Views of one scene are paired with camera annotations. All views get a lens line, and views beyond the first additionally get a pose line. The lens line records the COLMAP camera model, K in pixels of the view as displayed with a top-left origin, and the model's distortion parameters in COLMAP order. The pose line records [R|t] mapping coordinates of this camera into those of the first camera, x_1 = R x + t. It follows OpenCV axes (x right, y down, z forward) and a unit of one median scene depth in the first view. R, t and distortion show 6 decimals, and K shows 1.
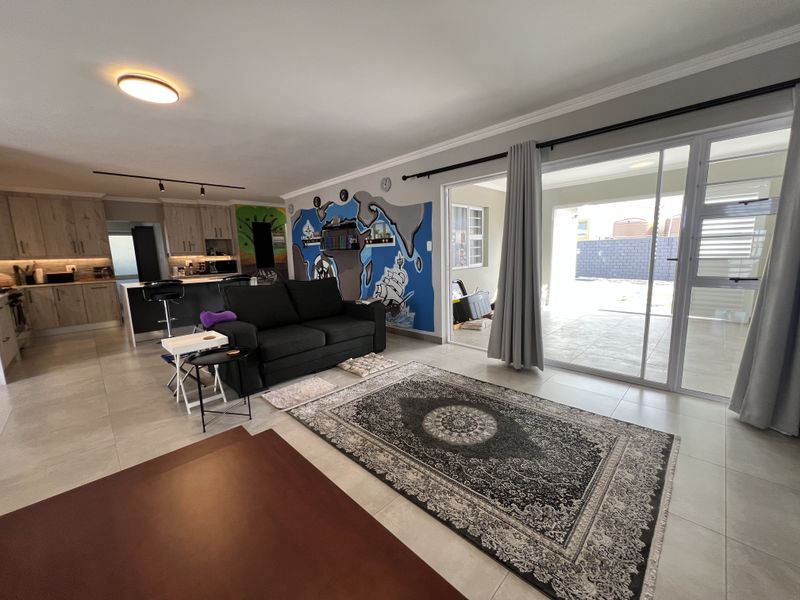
lens RADIAL K [[318.7, 0, 399.3], [0, 318.7, 301.2], [0, 0, 1]] dist [-0.002772, 0.000678]
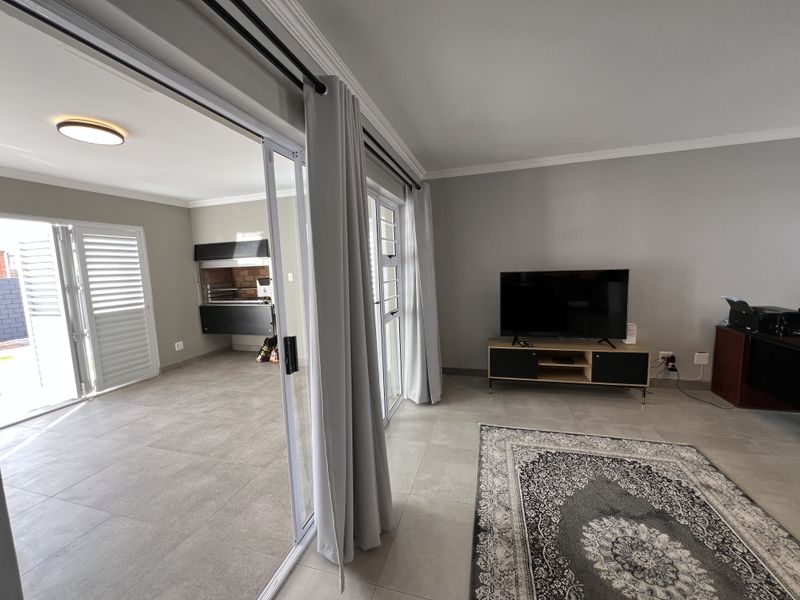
lens RADIAL K [[318.7, 0, 399.5], [0, 318.7, 302.2], [0, 0, 1]] dist [-0.002772, 0.000678]
pose [[-0.477085, -0.052688, 0.877276, -0.056325], [0.186115, 0.969505, 0.159442, -0.155913], [-0.858924, 0.239342, -0.452730, 0.766393]]
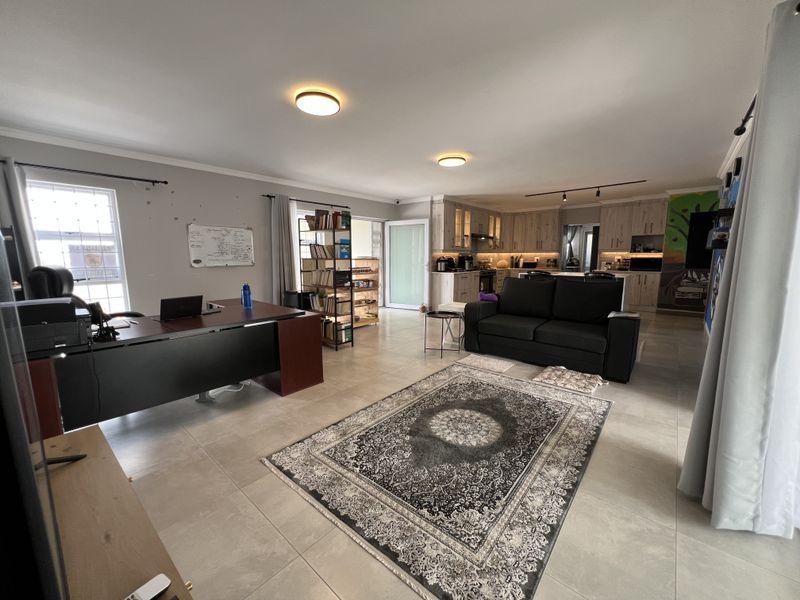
lens RADIAL K [[318.7, 0, 399.3], [0, 318.7, 300.9], [0, 0, 1]] dist [-0.002772, 0.000678]
pose [[0.070177, 0.169763, -0.982983, 0.530196], [-0.148151, 0.976258, 0.158025, -0.065256], [0.986472, 0.134540, 0.093661, 0.310689]]
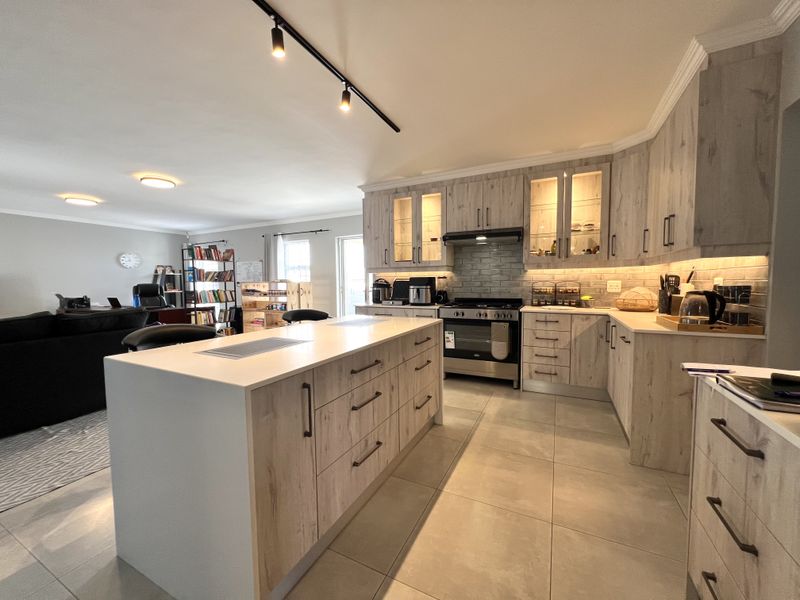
lens RADIAL K [[318.7, 0, 398.9], [0, 318.7, 301.8], [0, 0, 1]] dist [-0.002772, 0.000678]
pose [[-0.946940, 0.059878, -0.315785, -0.696152], [-0.010450, 0.976239, 0.216446, -0.201625], [0.321241, 0.208262, -0.923813, 1.529103]]
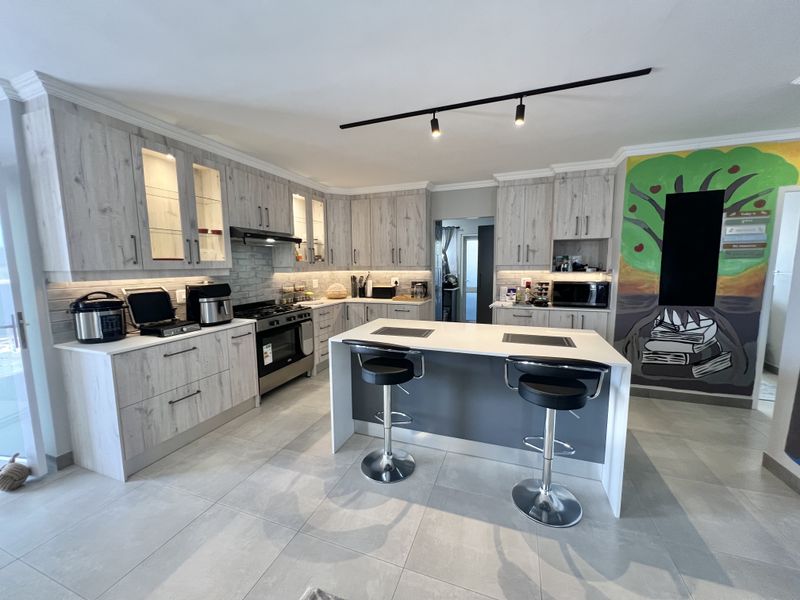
lens RADIAL K [[318.7, 0, 399.8], [0, 318.7, 301.8], [0, 0, 1]] dist [-0.002772, 0.000678]
pose [[0.420236, 0.133738, -0.897505, -0.341919], [-0.140952, 0.986695, 0.081031, -0.149031], [0.896401, 0.092453, 0.433495, 0.816923]]
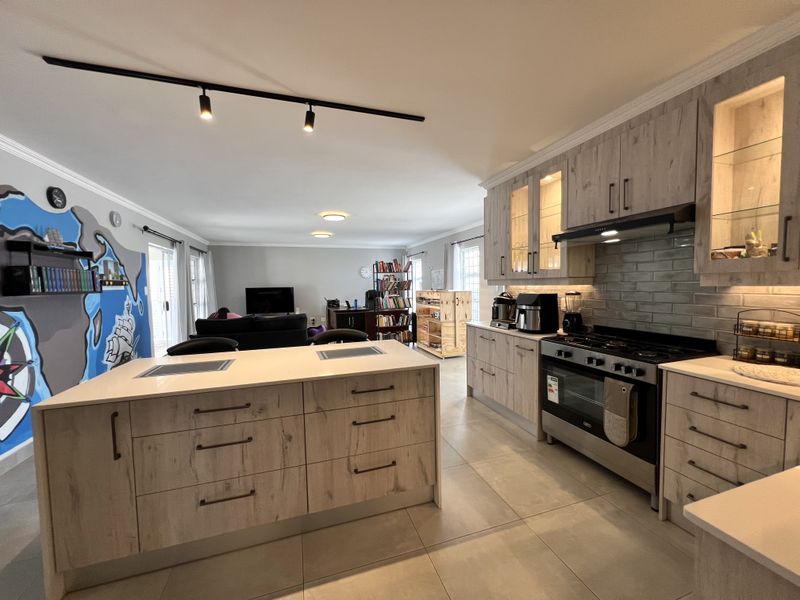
lens RADIAL K [[318.7, 0, 400.1], [0, 318.7, 302.2], [0, 0, 1]] dist [-0.002772, 0.000678]
pose [[-0.893704, 0.020687, 0.448181, -1.067537], [0.112268, 0.977468, 0.178754, -0.205271], [-0.434384, 0.210069, -0.875889, 1.406874]]
